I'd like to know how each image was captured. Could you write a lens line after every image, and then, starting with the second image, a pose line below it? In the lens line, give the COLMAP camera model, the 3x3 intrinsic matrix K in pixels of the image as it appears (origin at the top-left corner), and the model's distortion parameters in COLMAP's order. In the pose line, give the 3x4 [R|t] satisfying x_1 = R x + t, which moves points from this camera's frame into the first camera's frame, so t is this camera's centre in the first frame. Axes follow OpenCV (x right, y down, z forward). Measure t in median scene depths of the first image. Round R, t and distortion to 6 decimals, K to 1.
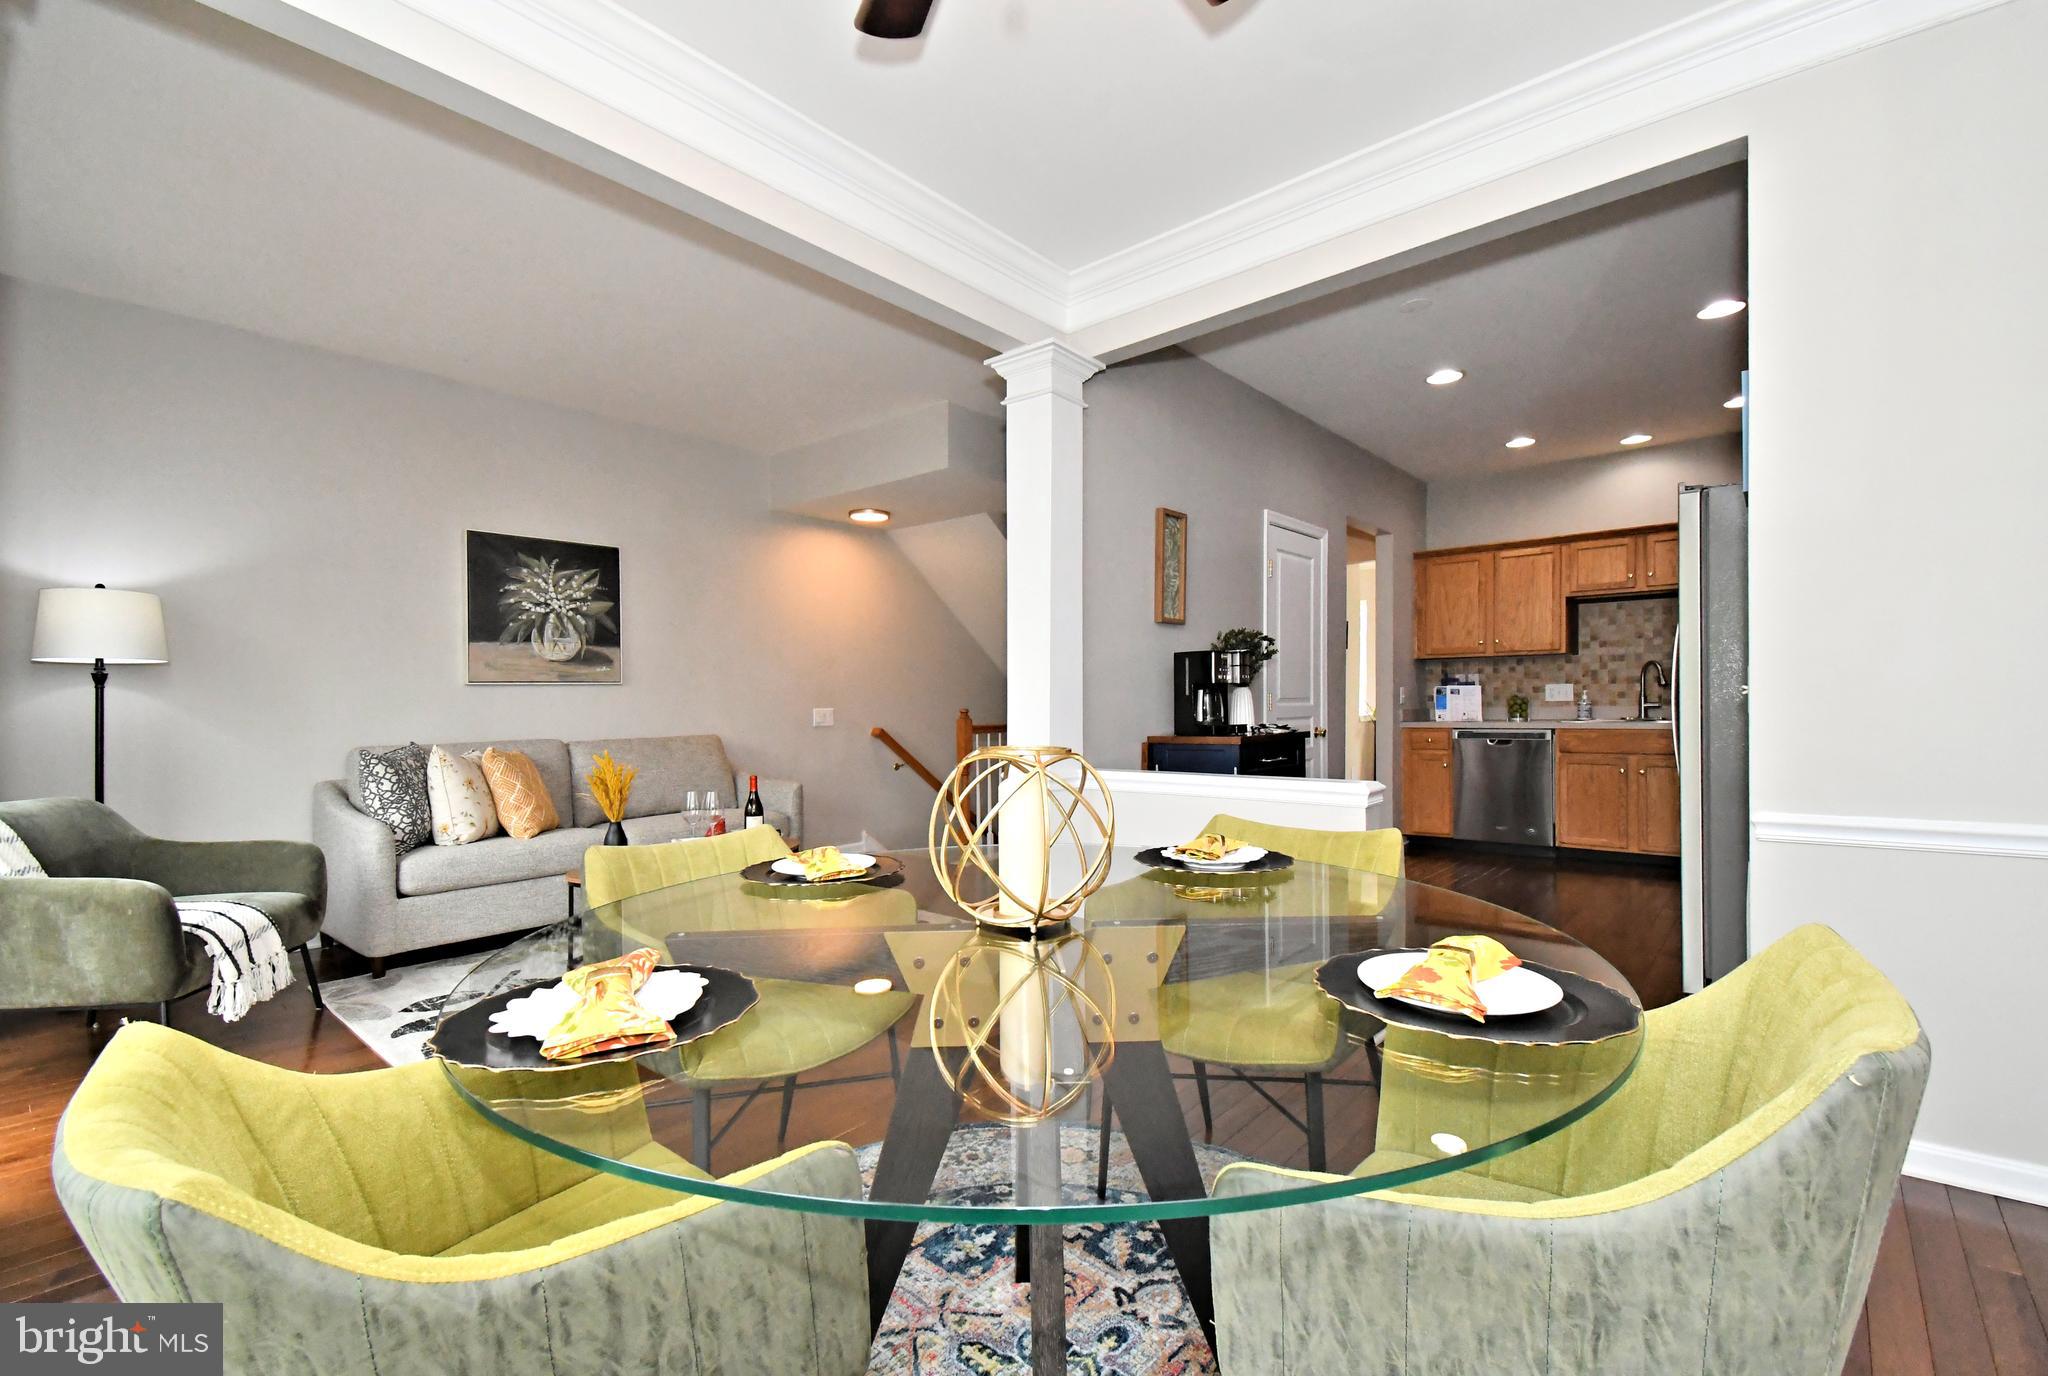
lens RADIAL K [[887.7, 0, 1048.3], [0, 887.7, 690.3], [0, 0, 1]] dist [0.022632, -0.014861]
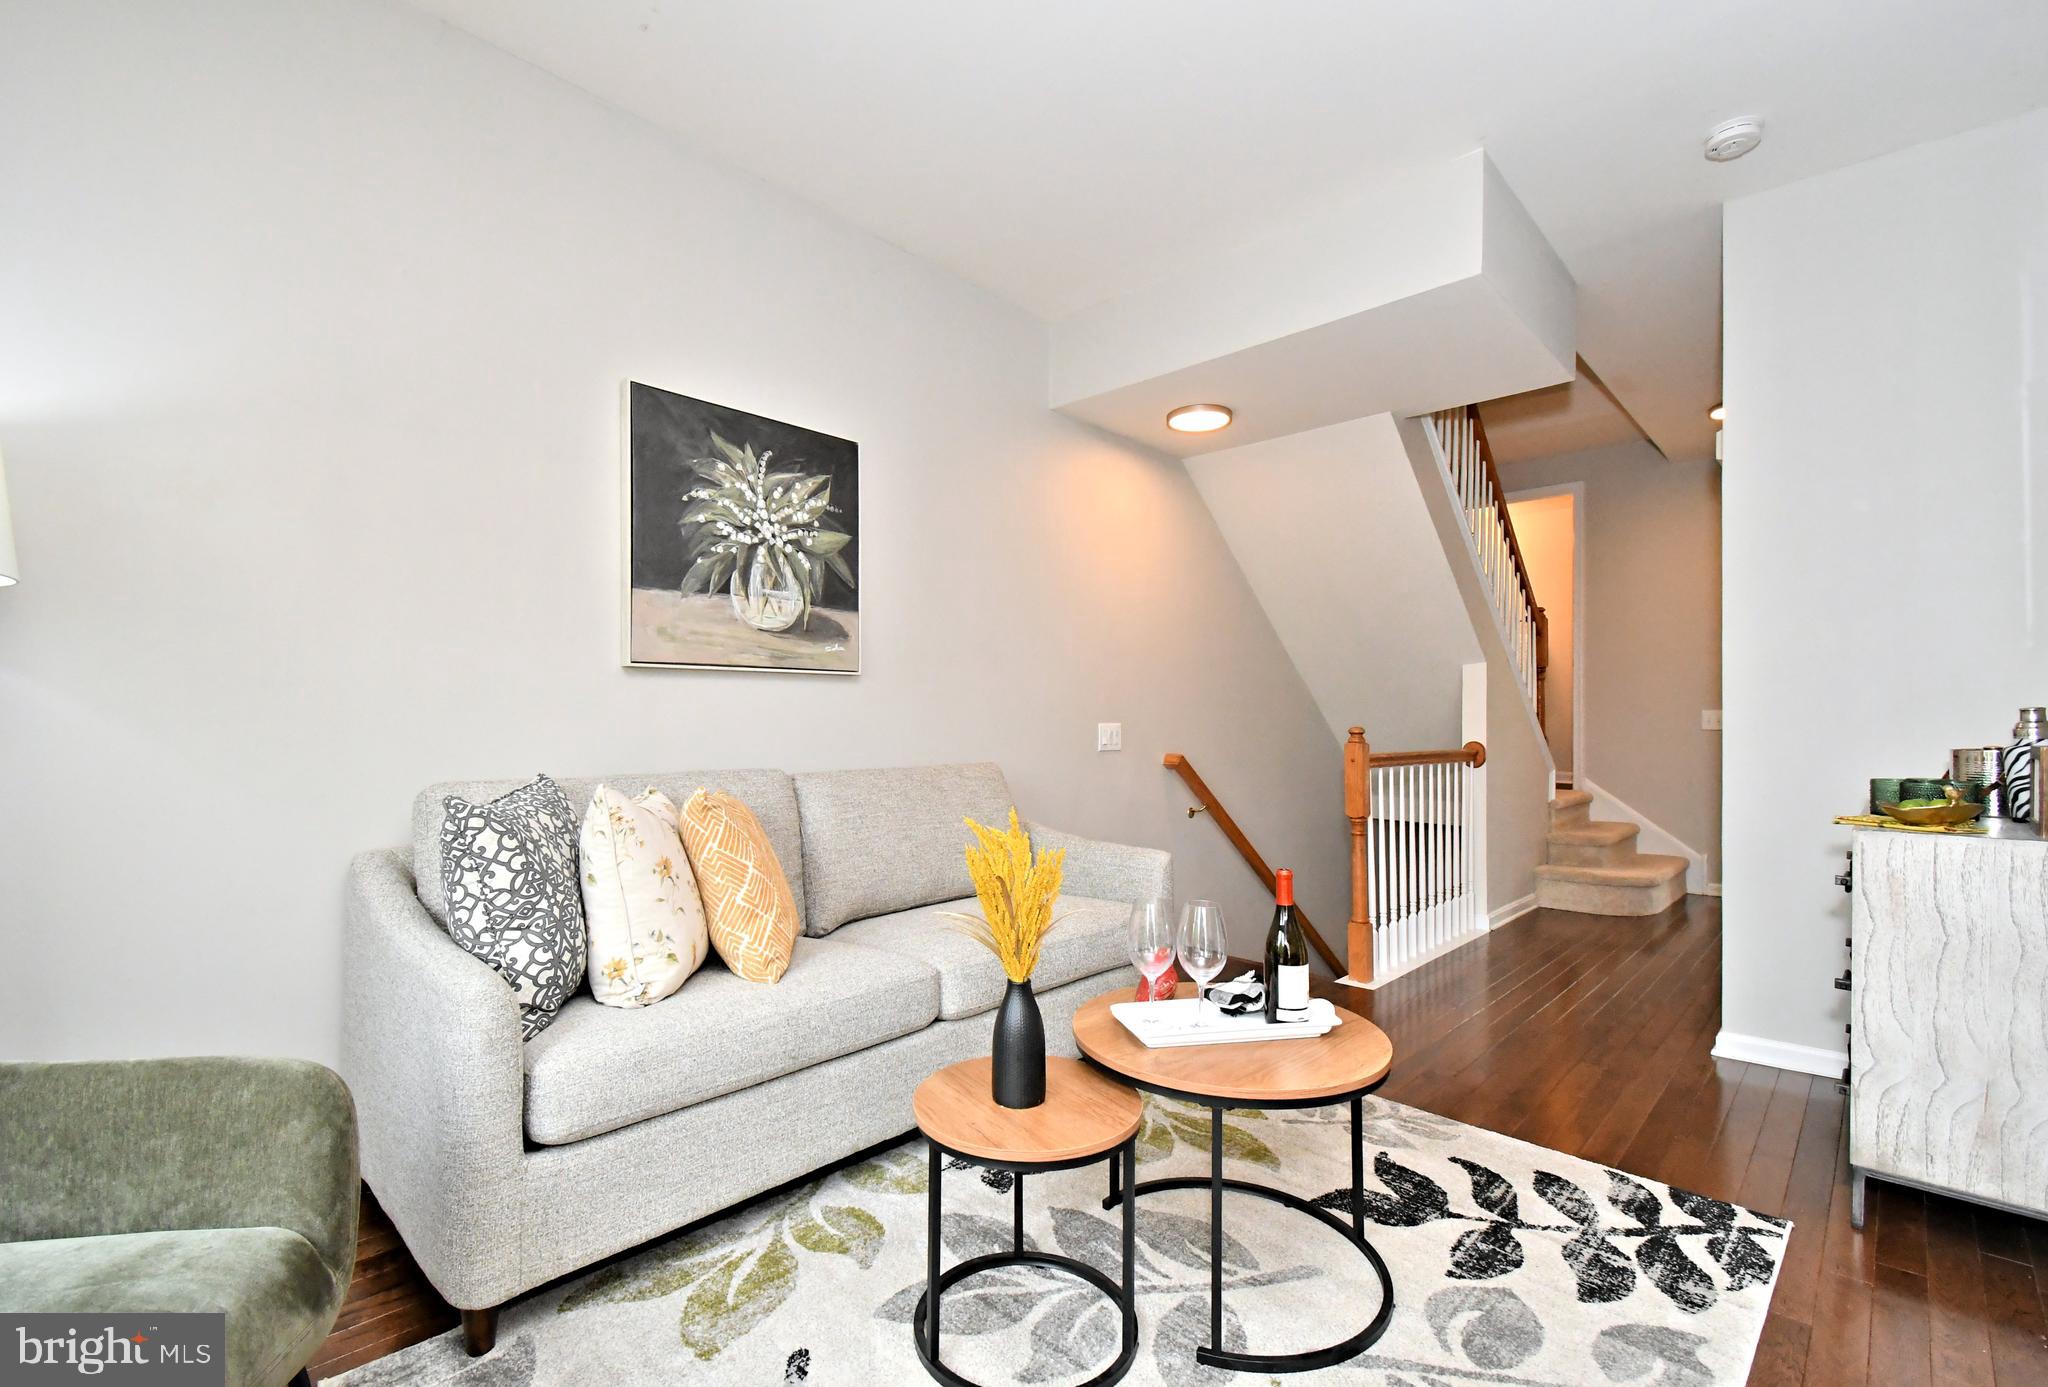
lens RADIAL K [[891.2, 0, 1009.4], [0, 891.2, 707.9], [0, 0, 1]] dist [0.036423, -0.000595]
pose [[0.997137, 0.014076, -0.074291, -0.370168], [-0.014285, 0.999895, -0.002282, 0.016019], [0.074251, 0.003337, 0.997234, 0.464167]]
